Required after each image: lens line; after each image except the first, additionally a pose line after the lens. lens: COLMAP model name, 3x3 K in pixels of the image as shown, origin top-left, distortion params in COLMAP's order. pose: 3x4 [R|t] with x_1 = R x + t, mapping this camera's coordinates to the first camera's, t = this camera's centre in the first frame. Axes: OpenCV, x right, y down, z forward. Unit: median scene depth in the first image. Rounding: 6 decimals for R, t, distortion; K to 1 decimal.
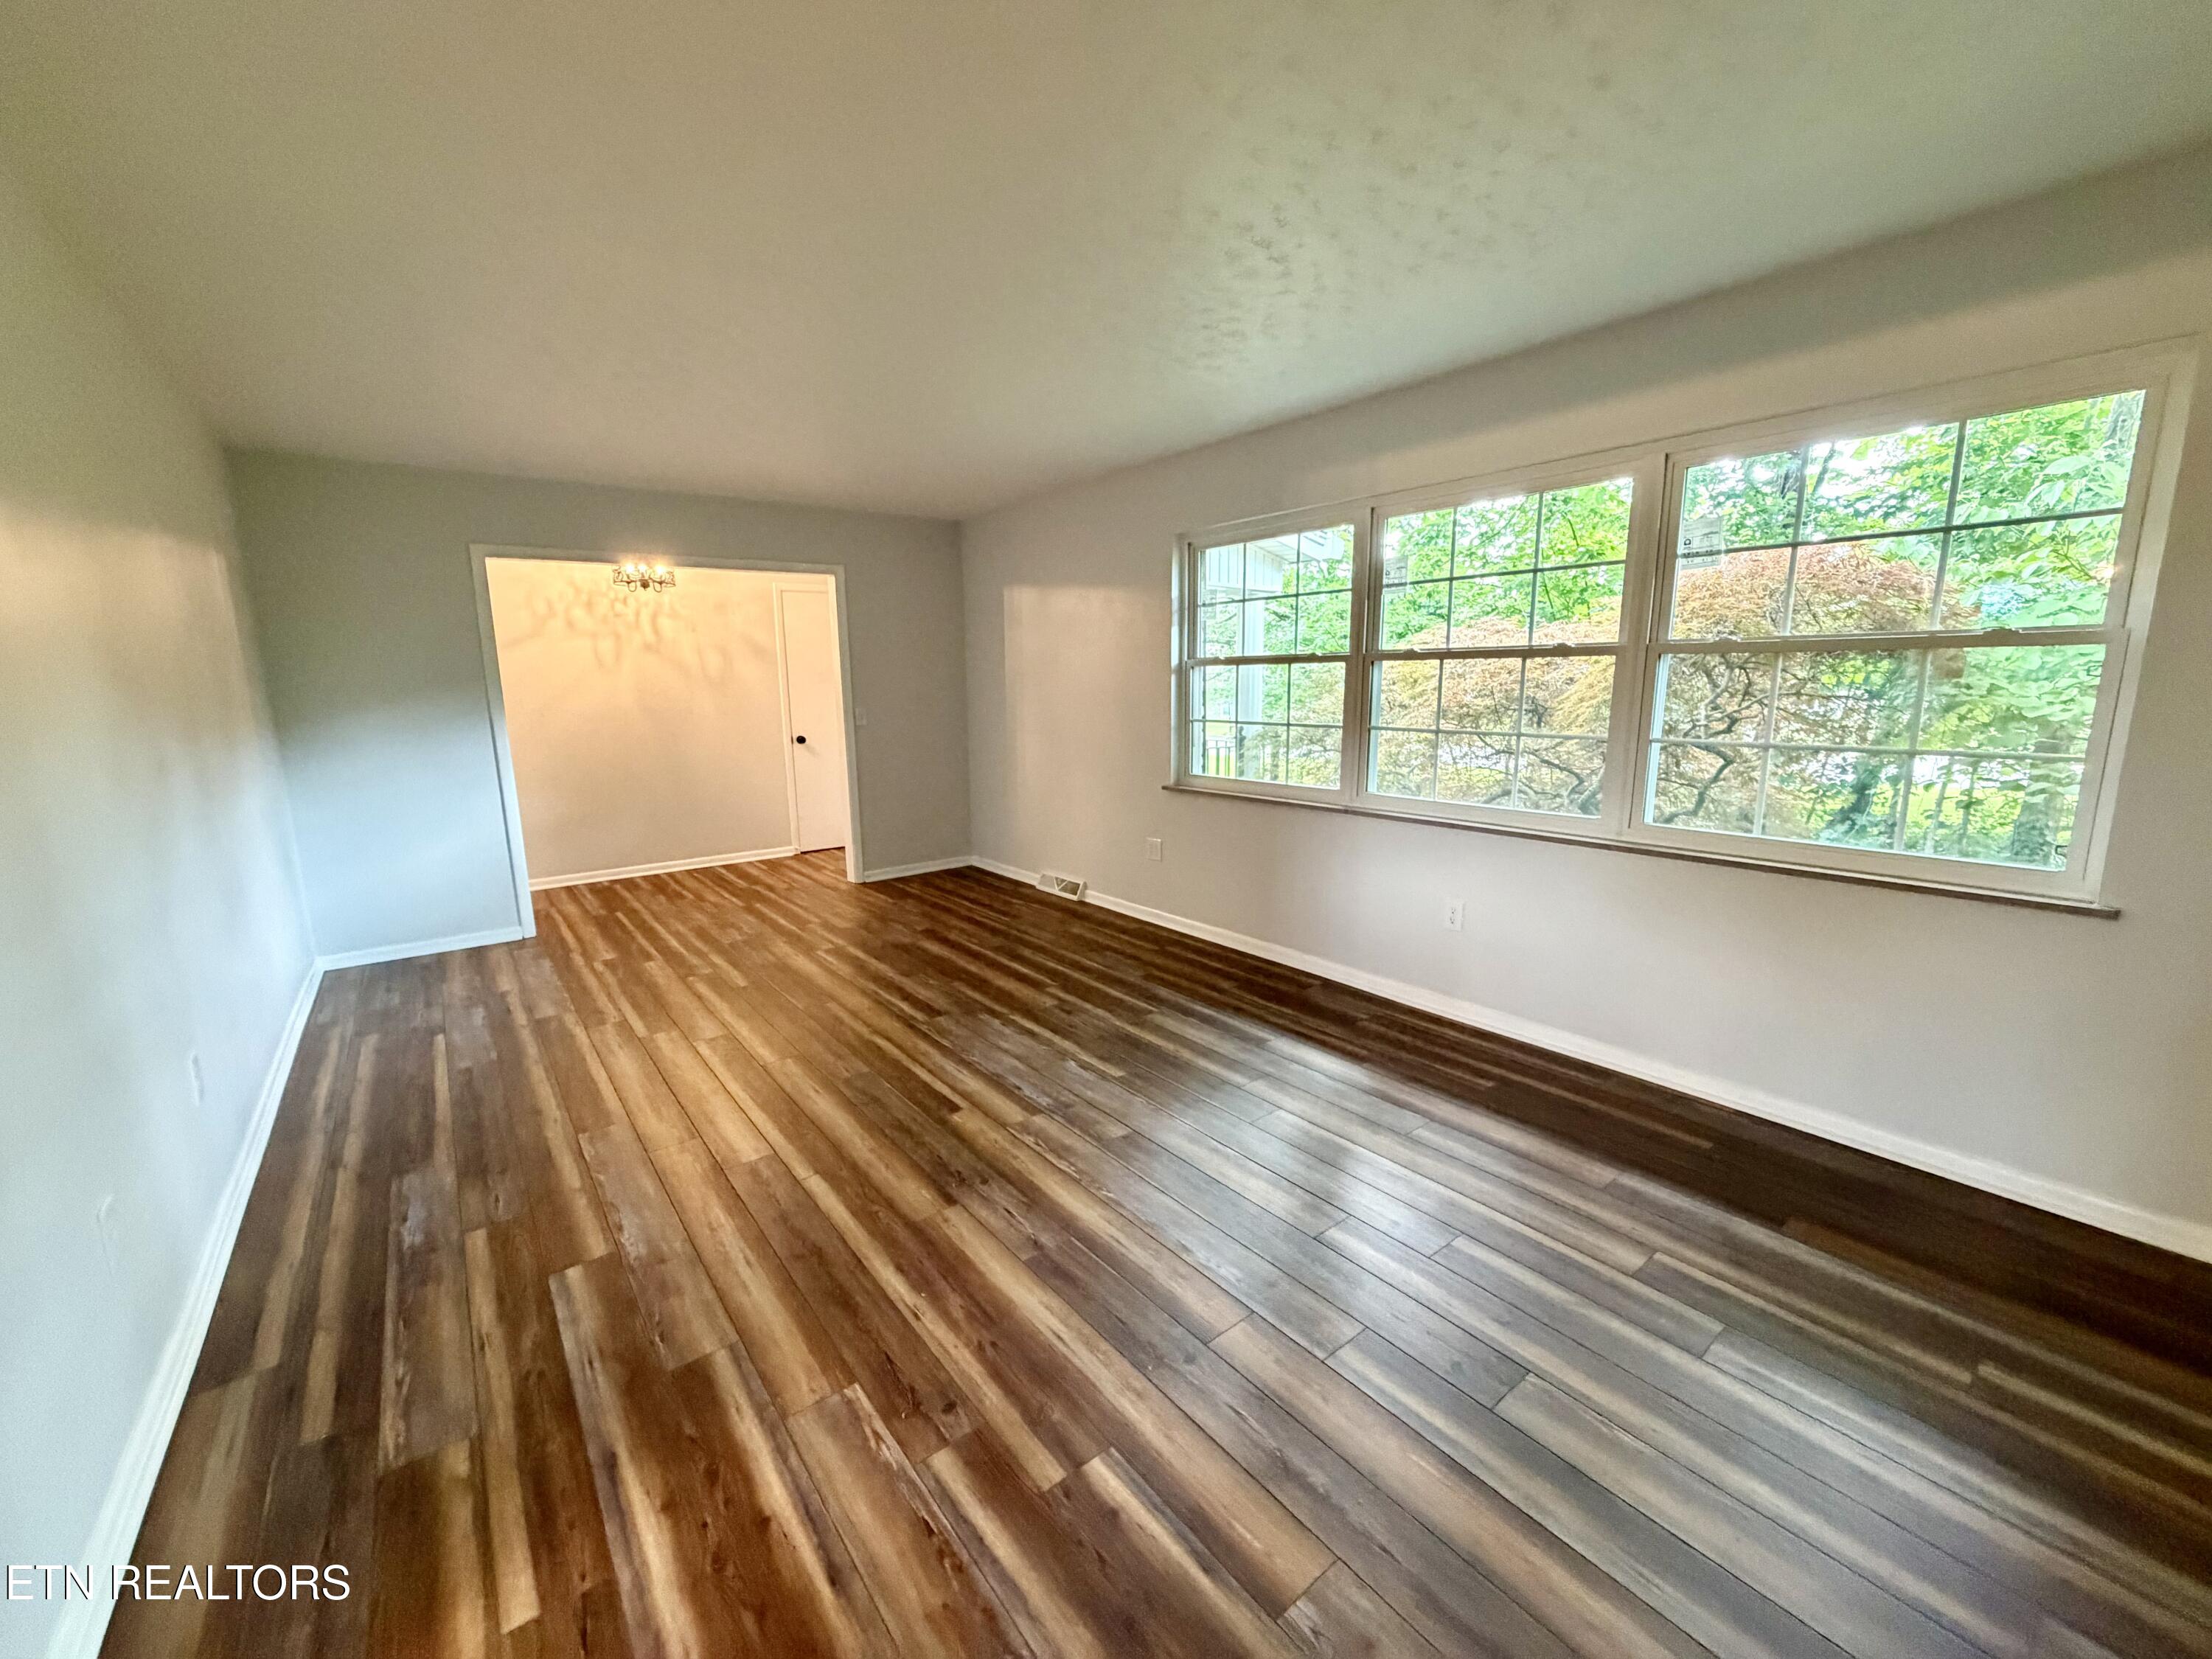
lens RADIAL K [[877.3, 0, 1099.7], [0, 877.3, 834.4], [0, 0, 1]] dist [-0.000923, 0.000161]
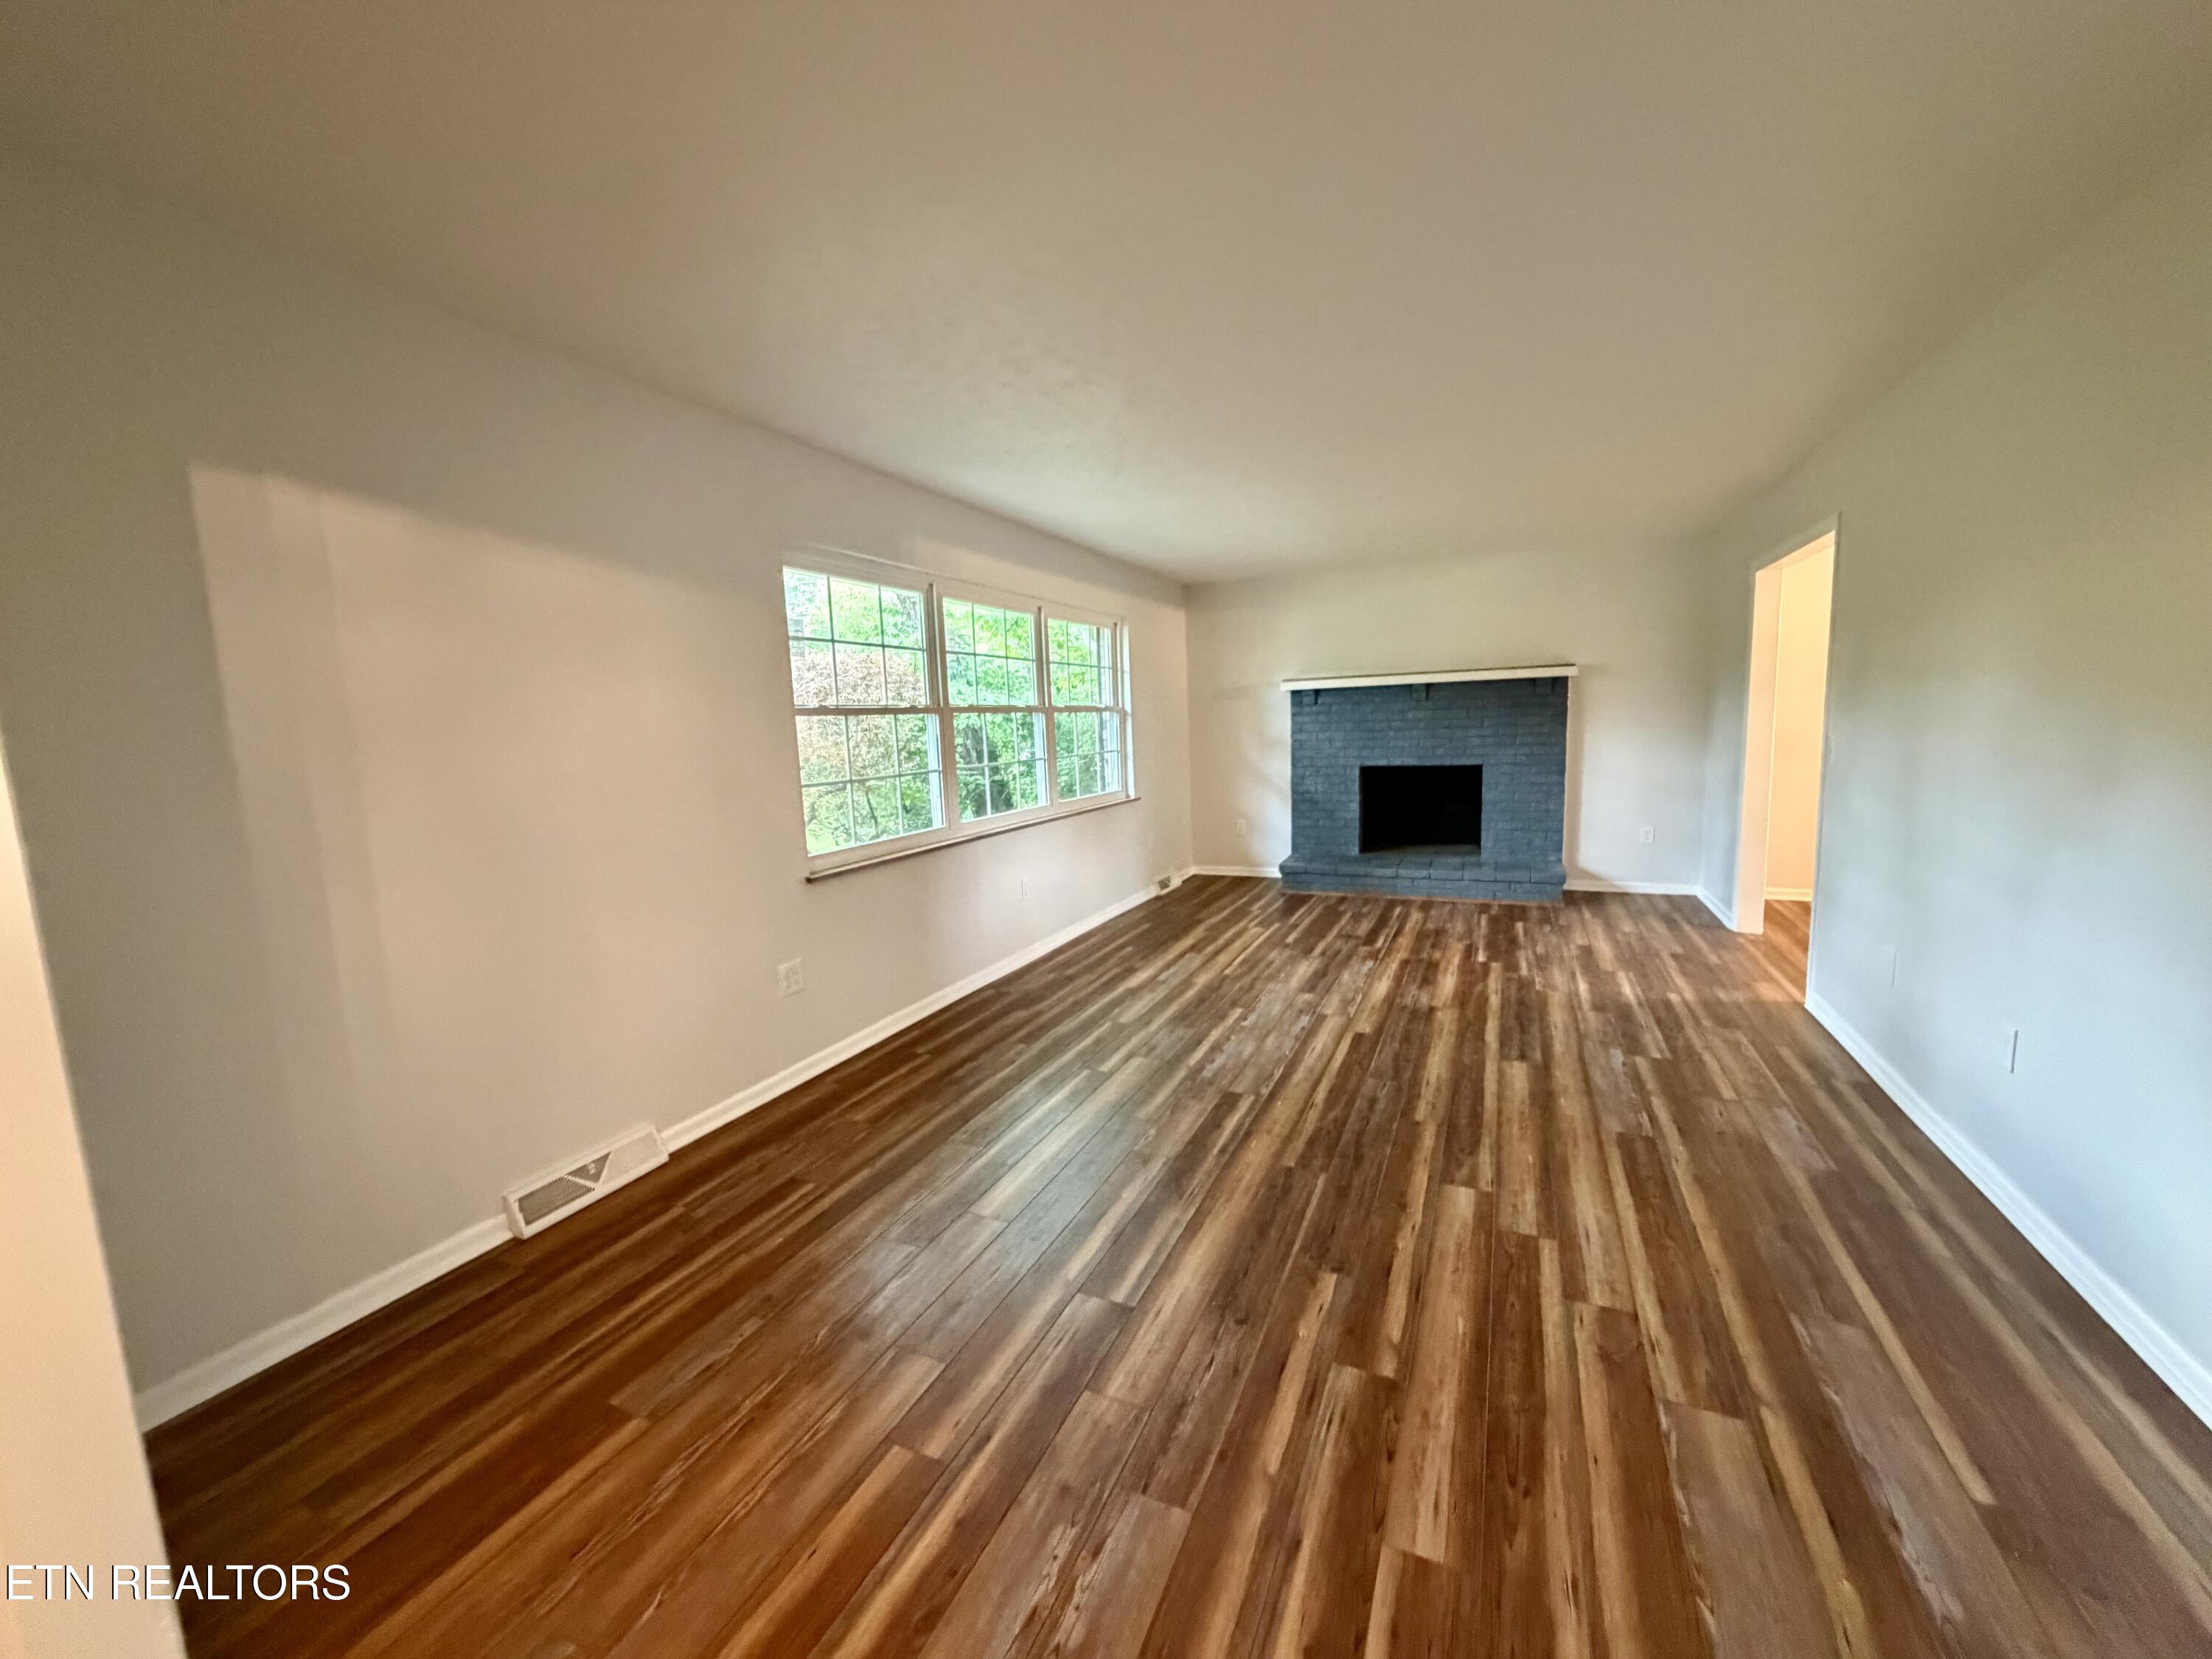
lens RADIAL K [[877.3, 0, 1099.7], [0, 877.3, 834.4], [0, 0, 1]] dist [-0.000923, 0.000161]
pose [[-0.460706, -0.084555, 0.883516, -0.871058], [0.197782, 0.960641, 0.195069, -0.238533], [-0.865235, 0.264613, -0.425850, 1.413269]]
